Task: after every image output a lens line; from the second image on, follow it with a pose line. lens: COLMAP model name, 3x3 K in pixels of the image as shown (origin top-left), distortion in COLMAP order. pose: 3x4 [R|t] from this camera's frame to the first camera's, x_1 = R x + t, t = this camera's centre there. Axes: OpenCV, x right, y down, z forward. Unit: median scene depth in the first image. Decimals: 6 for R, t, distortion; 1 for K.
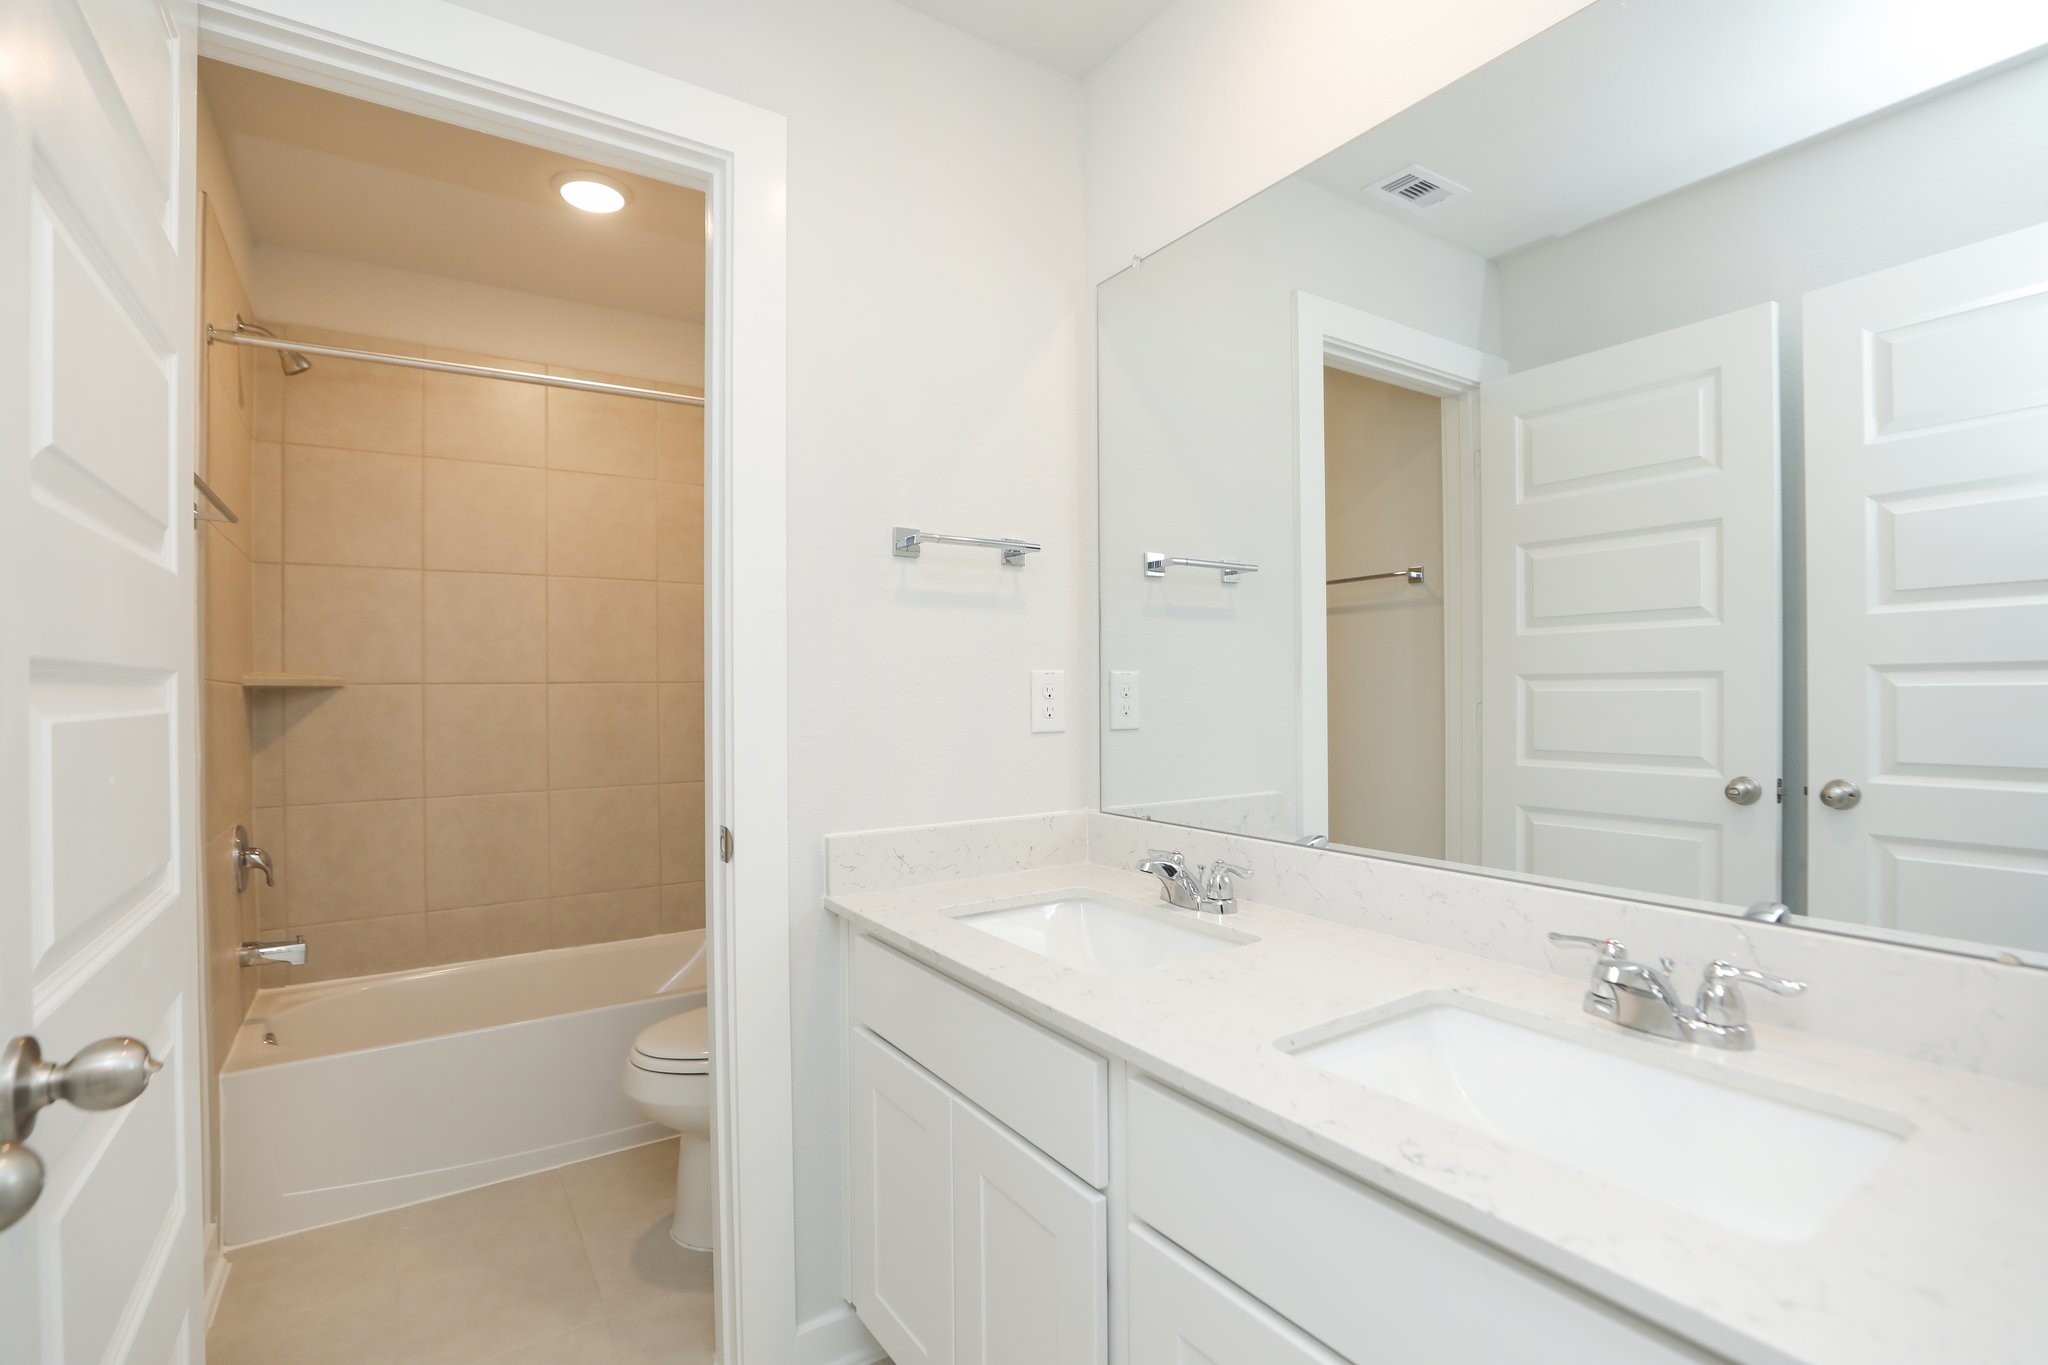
lens RADIAL K [[935.3, 0, 1018.2], [0, 935.3, 685.5], [0, 0, 1]] dist [-0.028571, 0.002717]
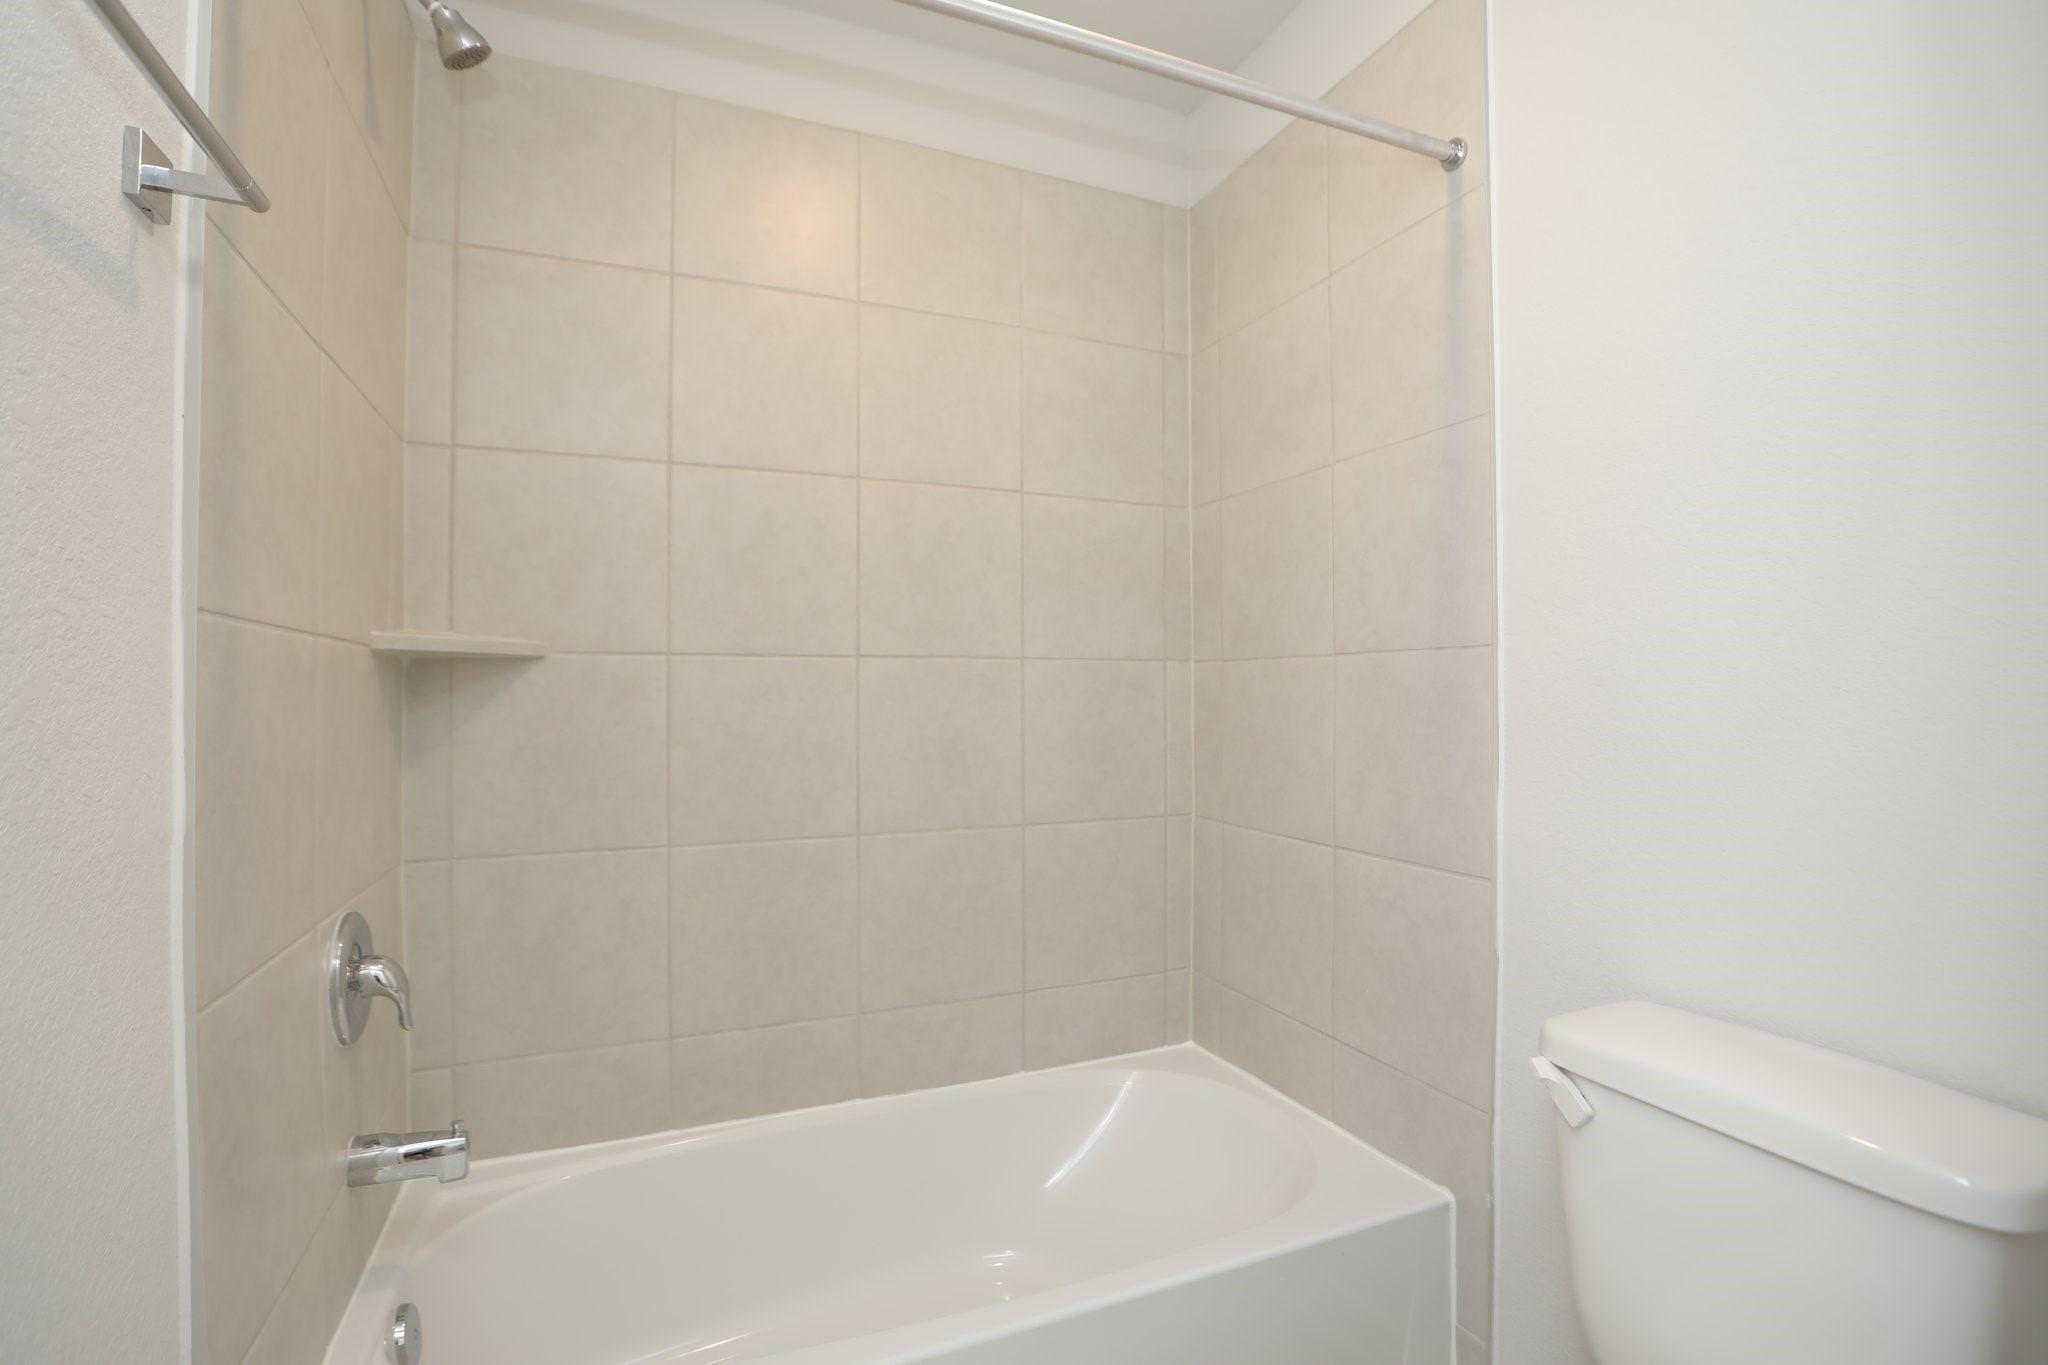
lens RADIAL K [[935.3, 0, 1028.9], [0, 935.3, 685.4], [0, 0, 1]] dist [-0.028571, 0.002717]
pose [[0.983467, 0.008525, -0.180885, -0.326315], [-0.008591, 0.999963, 0.000420, 0.016863], [0.180882, 0.001141, 0.983504, 0.481061]]
